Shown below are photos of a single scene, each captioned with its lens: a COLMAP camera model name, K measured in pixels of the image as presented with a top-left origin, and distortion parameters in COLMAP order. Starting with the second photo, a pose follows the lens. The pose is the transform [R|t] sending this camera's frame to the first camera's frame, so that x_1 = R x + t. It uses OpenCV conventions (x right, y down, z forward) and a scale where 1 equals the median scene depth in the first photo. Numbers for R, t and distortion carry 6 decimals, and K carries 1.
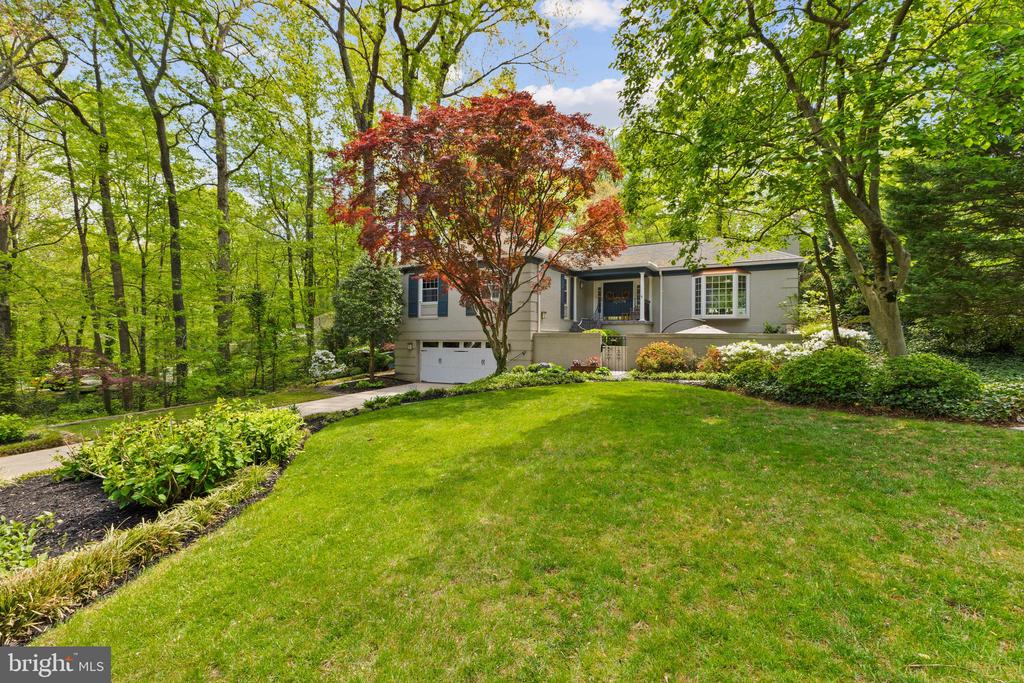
lens RADIAL K [[437.5, 0, 512.0], [0, 437.5, 341.5], [0, 0, 1]] dist [0.000063, 0.000022]
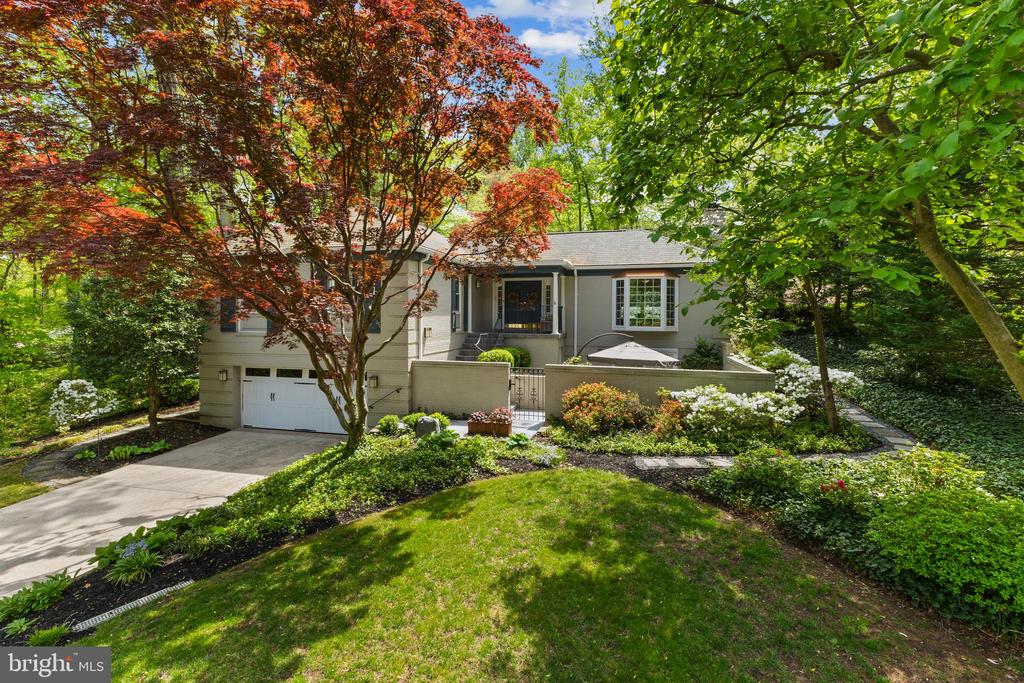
lens RADIAL K [[508.2, 0, 512.0], [0, 508.2, 341.5], [0, 0, 1]] dist [0.014869, 0.000483]
pose [[0.973241, -0.003118, 0.229766, 0.014343], [0.001505, 0.999973, 0.007194, -0.045817], [-0.229782, -0.006656, 0.973219, 0.148968]]
